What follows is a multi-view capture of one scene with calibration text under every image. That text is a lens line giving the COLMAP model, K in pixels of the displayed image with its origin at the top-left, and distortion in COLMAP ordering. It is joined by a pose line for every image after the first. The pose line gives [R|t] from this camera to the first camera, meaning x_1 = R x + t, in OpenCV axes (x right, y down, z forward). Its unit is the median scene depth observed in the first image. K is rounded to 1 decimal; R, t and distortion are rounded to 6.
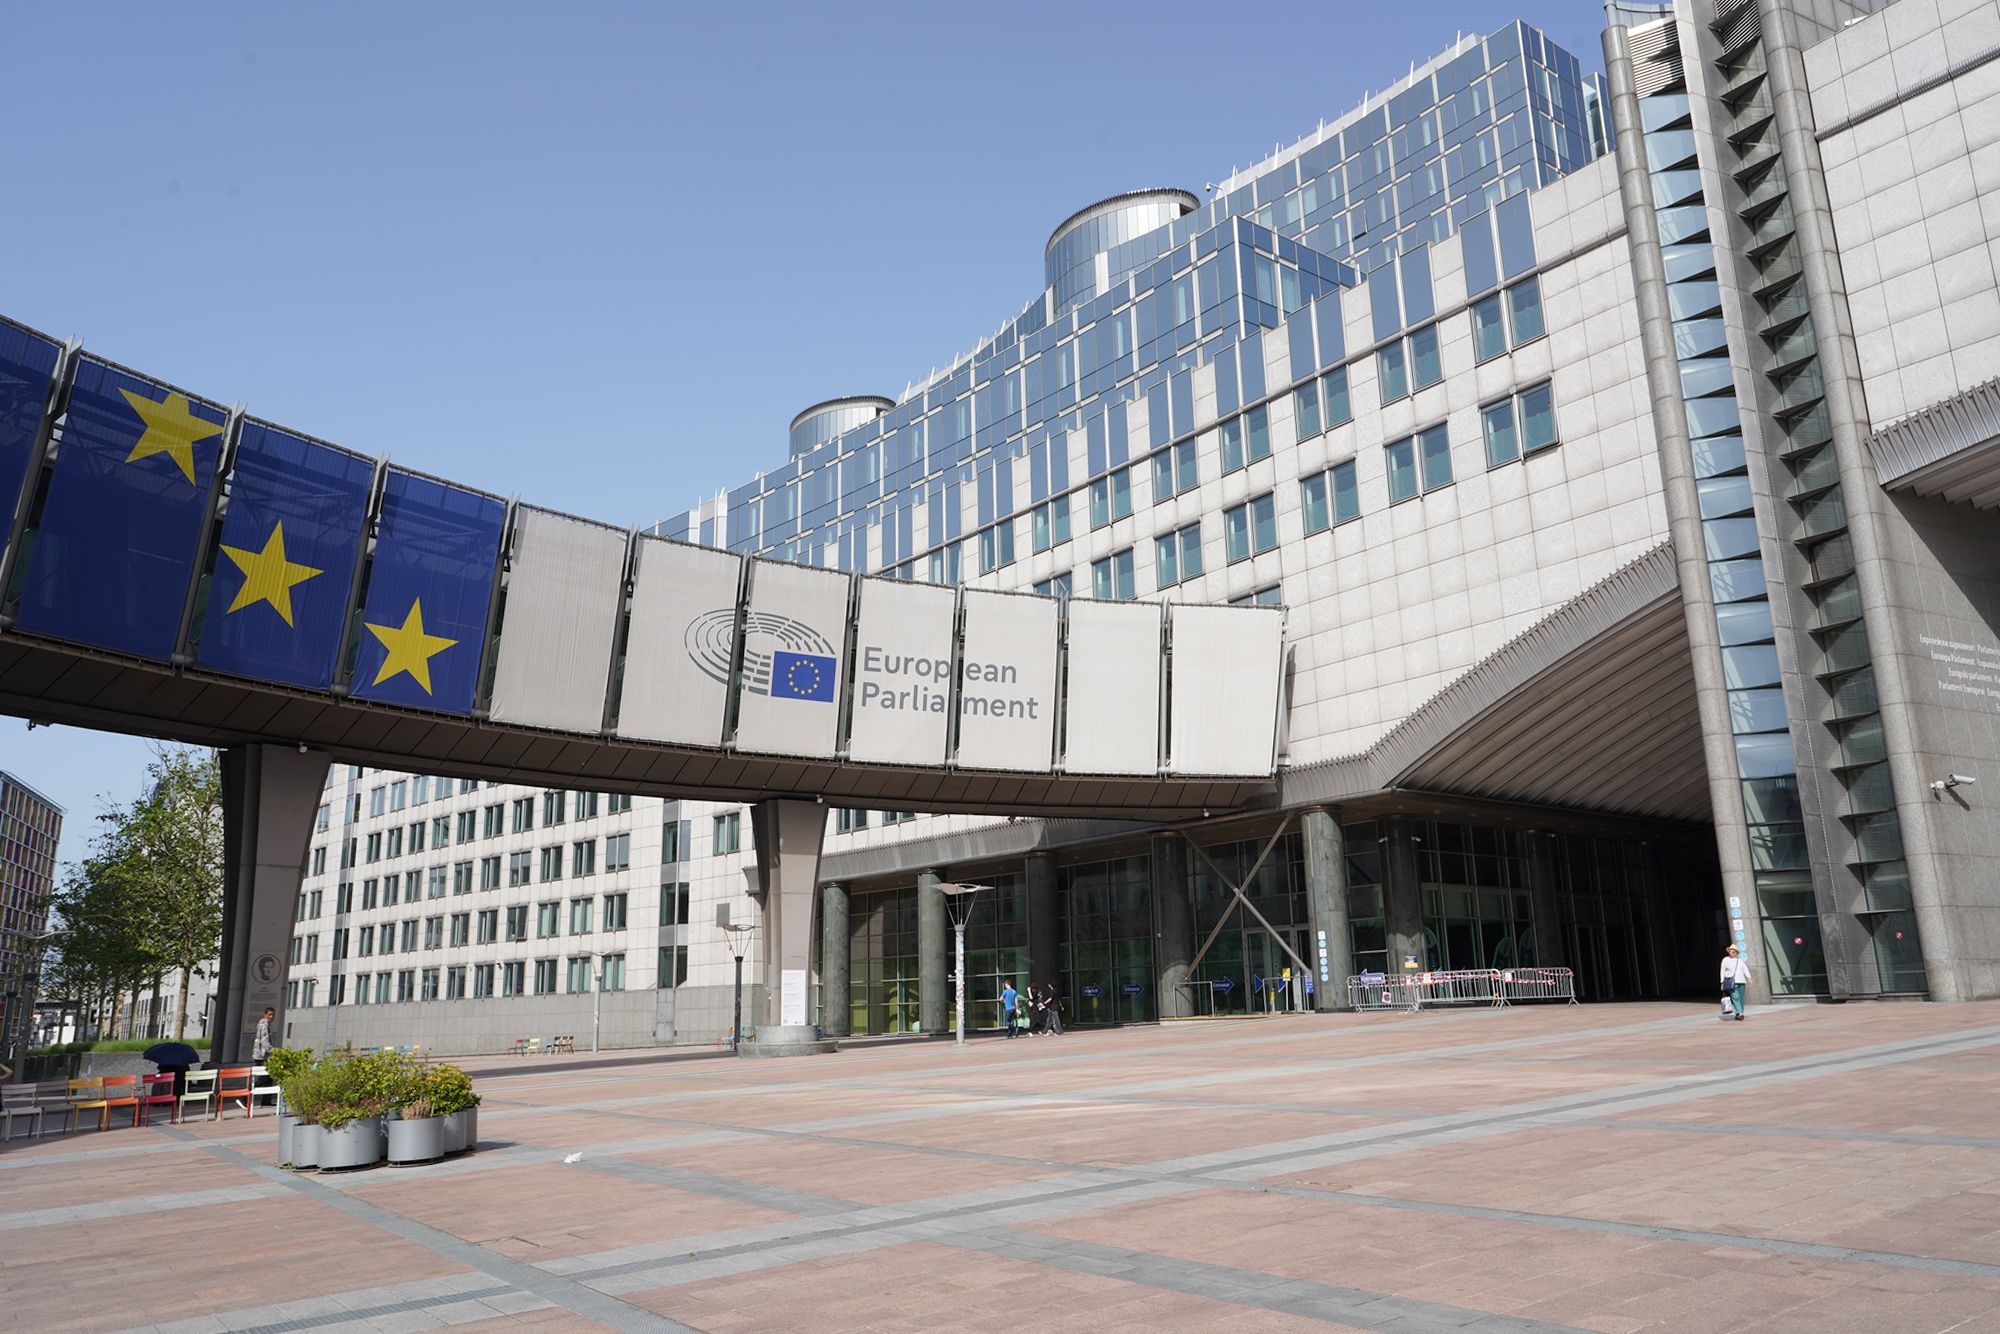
lens RADIAL K [[1426.1, 0, 983.8], [0, 1426.1, 665.5], [0, 0, 1]] dist [-0.007516, 0.006832]
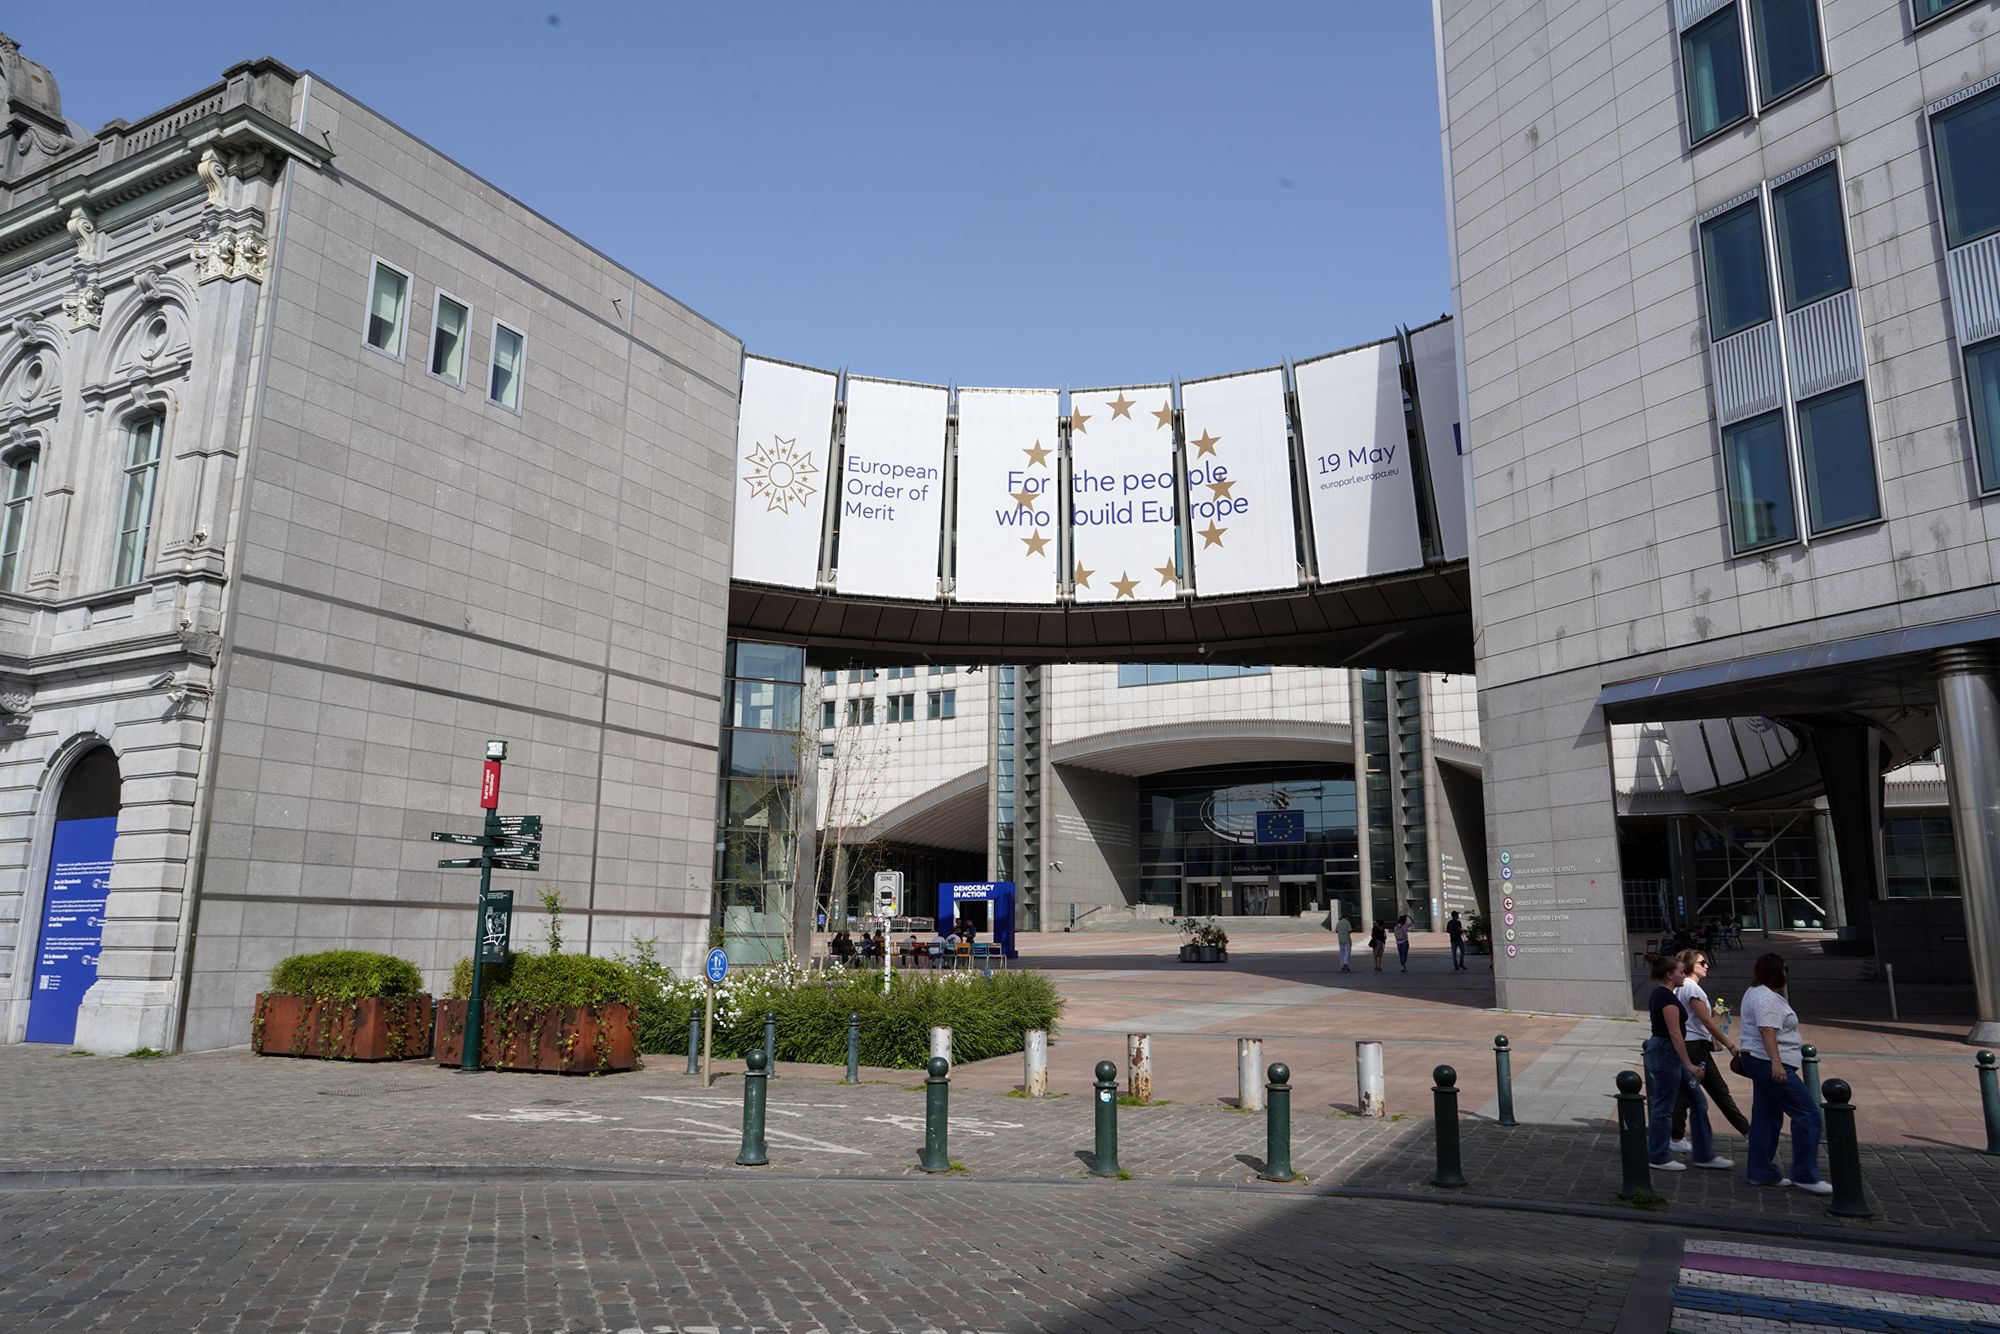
lens RADIAL K [[1337.9, 0, 994.0], [0, 1337.9, 667.8], [0, 0, 1]] dist [-0.027370, 0.024798]
pose [[0.901354, 0.115181, 0.417485, -0.522122], [-0.127777, 0.991800, 0.002241, -0.242459], [-0.413804, -0.055365, 0.908681, -1.155239]]
